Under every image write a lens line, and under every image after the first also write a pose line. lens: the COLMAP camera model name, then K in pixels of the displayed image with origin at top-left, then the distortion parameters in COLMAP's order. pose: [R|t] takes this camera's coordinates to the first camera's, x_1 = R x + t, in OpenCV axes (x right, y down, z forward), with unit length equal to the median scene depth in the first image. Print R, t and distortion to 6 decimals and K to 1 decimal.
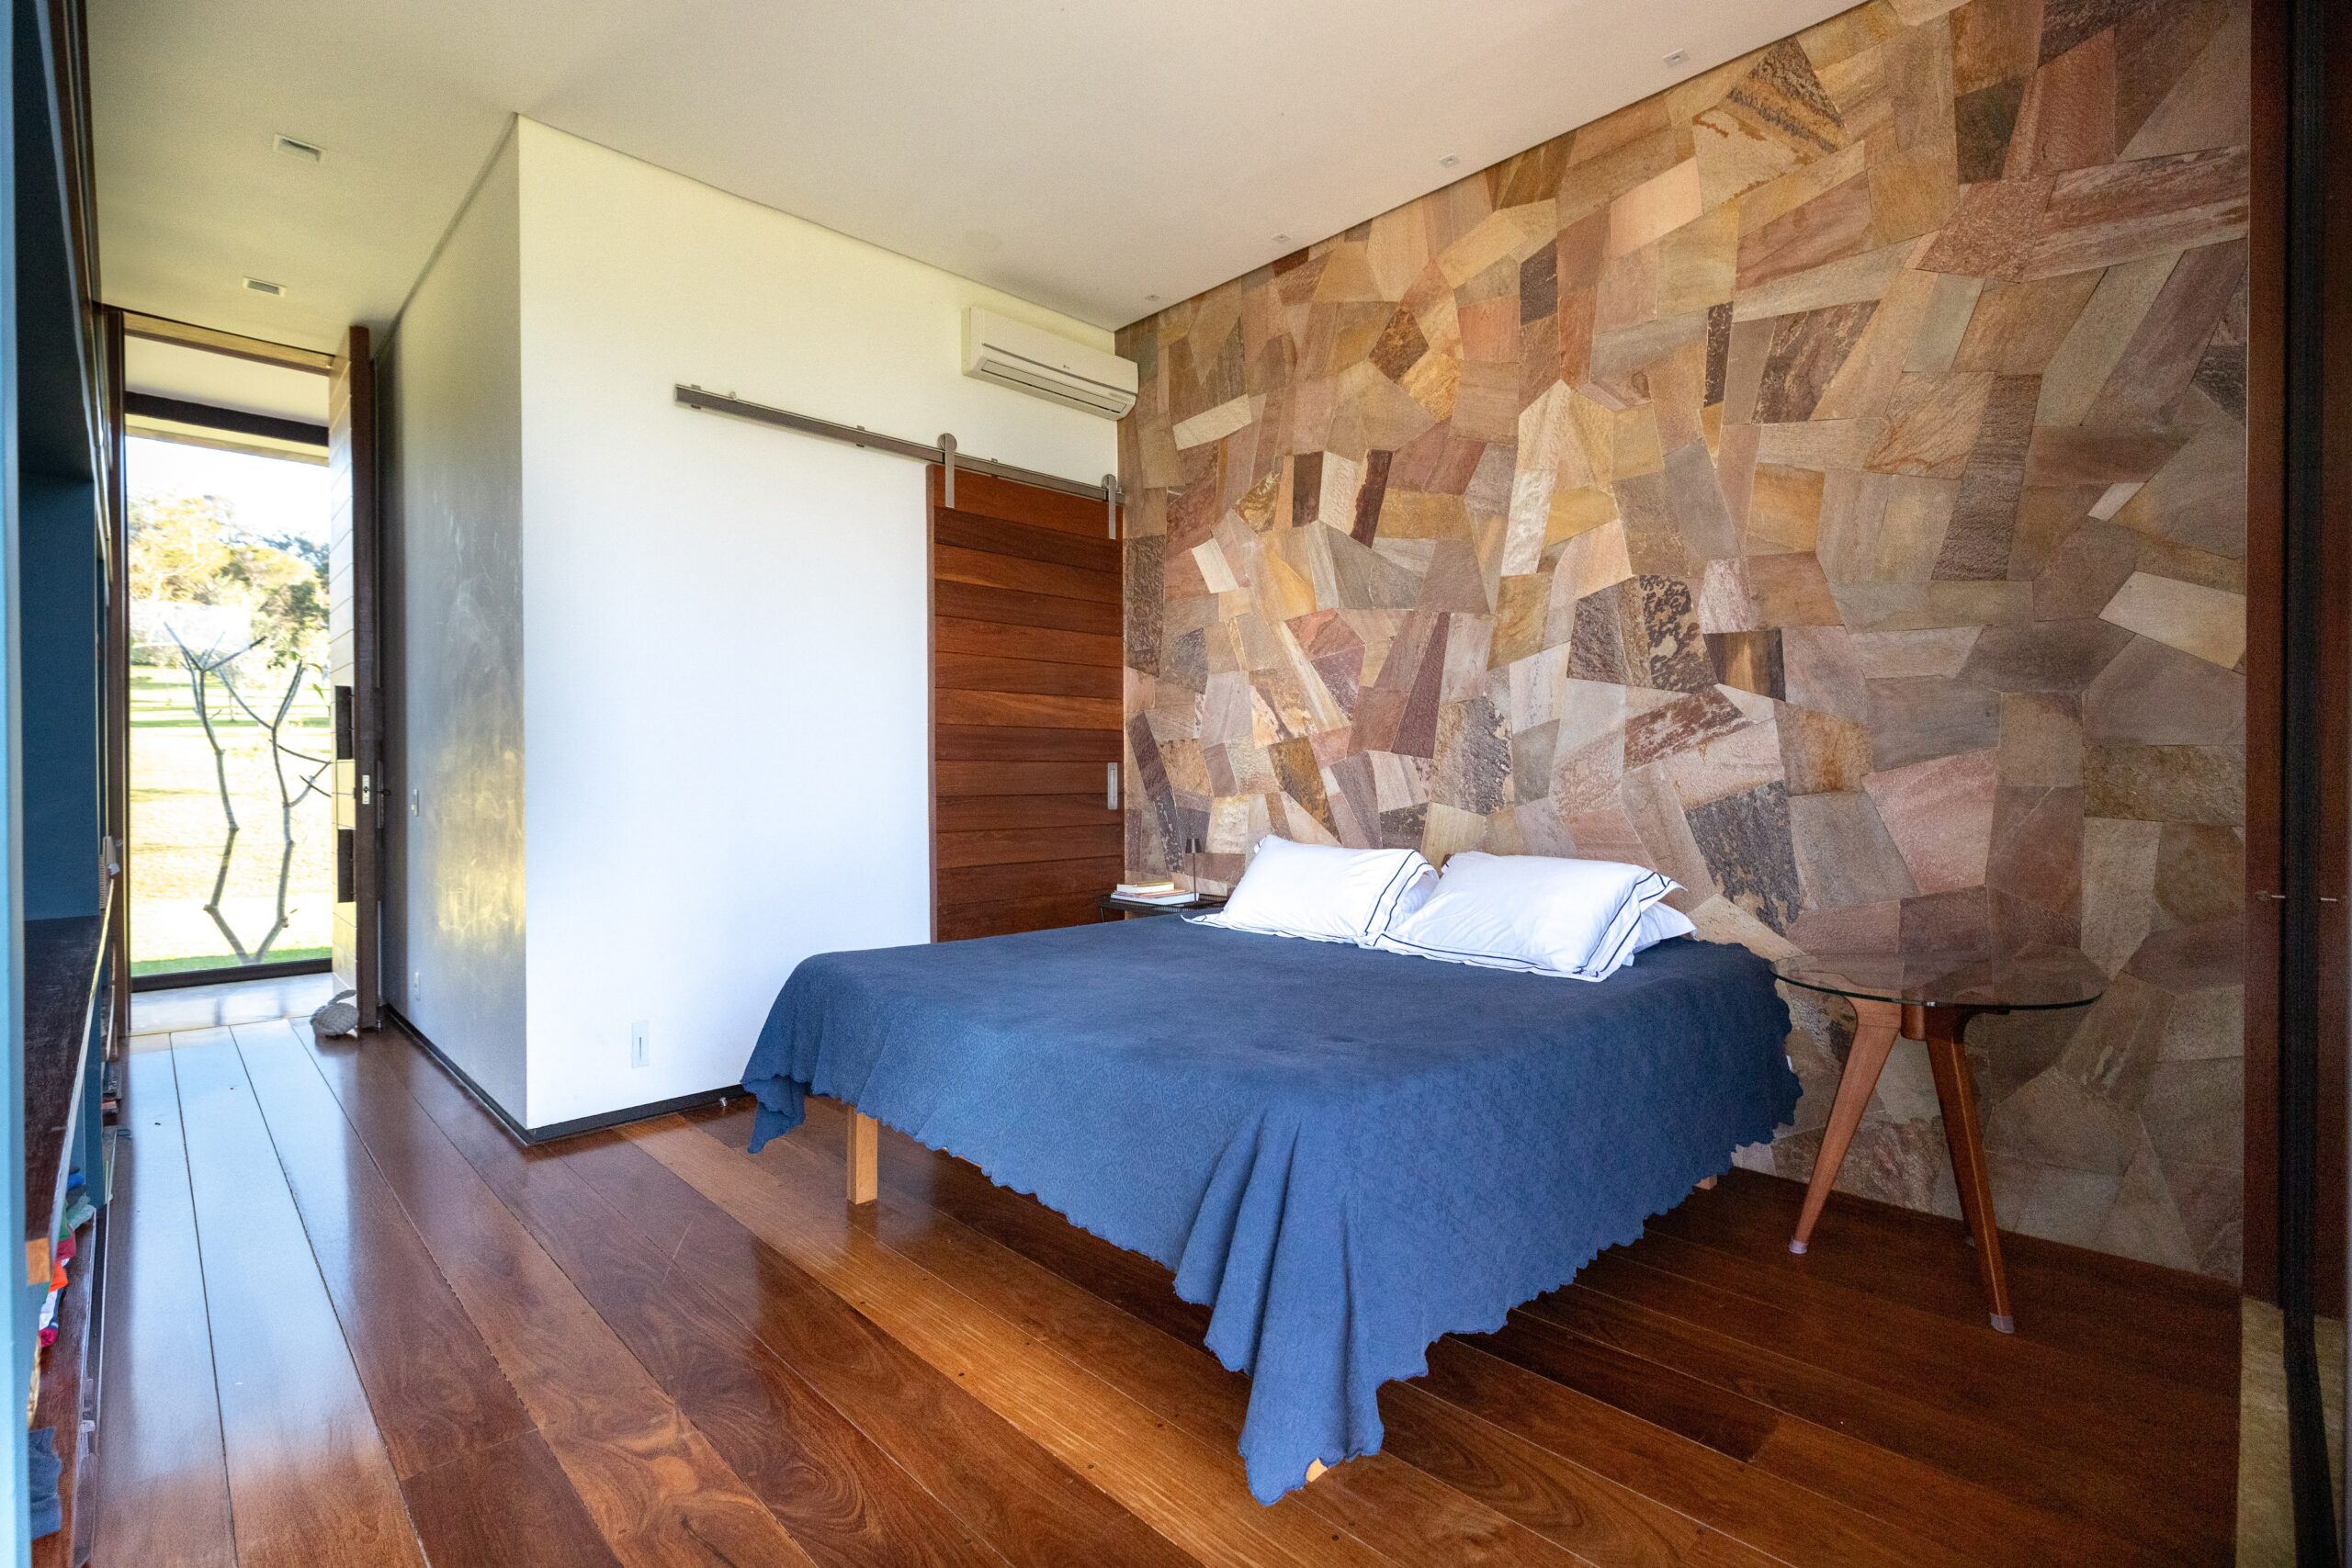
lens RADIAL K [[1057.8, 0, 1180.4], [0, 1057.8, 783.6], [0, 0, 1]] dist [0.004042, -0.001179]
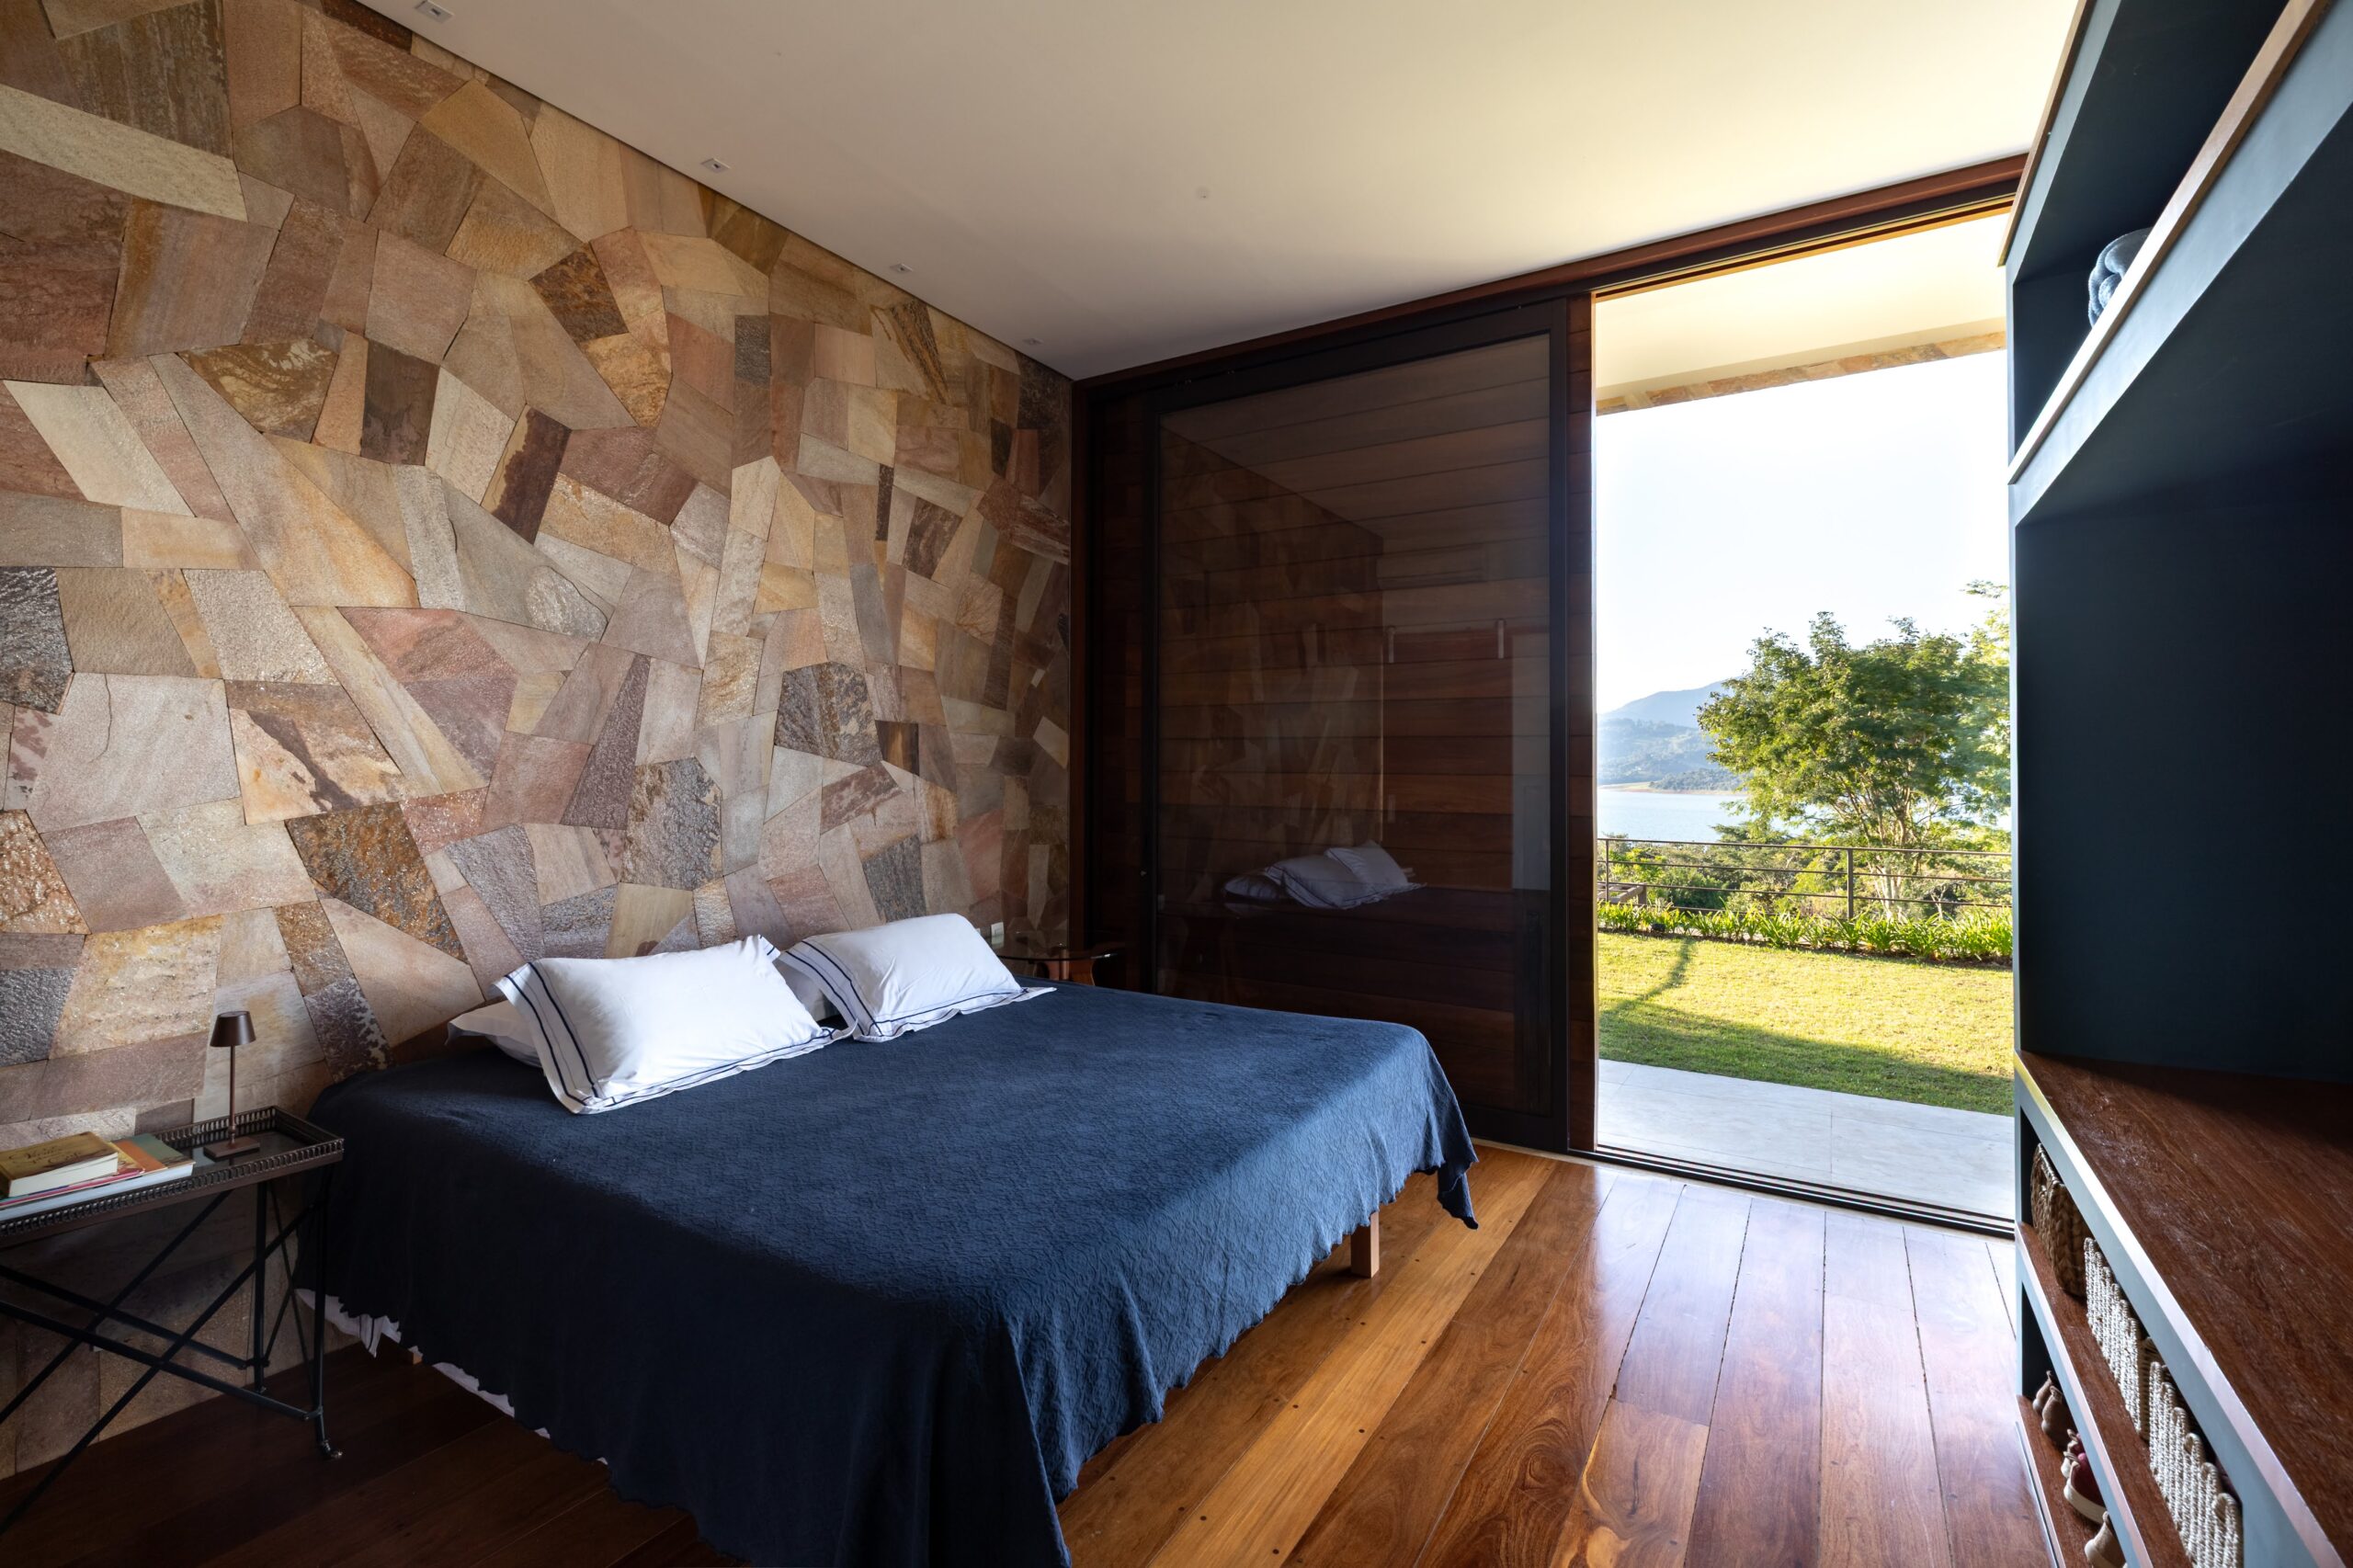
lens RADIAL K [[1058.3, 0, 1171.7], [0, 1058.3, 775.6], [0, 0, 1]] dist [0.004042, -0.001179]
pose [[-0.232698, -0.002709, 0.972545, -0.654490], [0.016033, 0.999850, 0.006622, -0.063570], [-0.972417, 0.017134, -0.232619, 0.772979]]
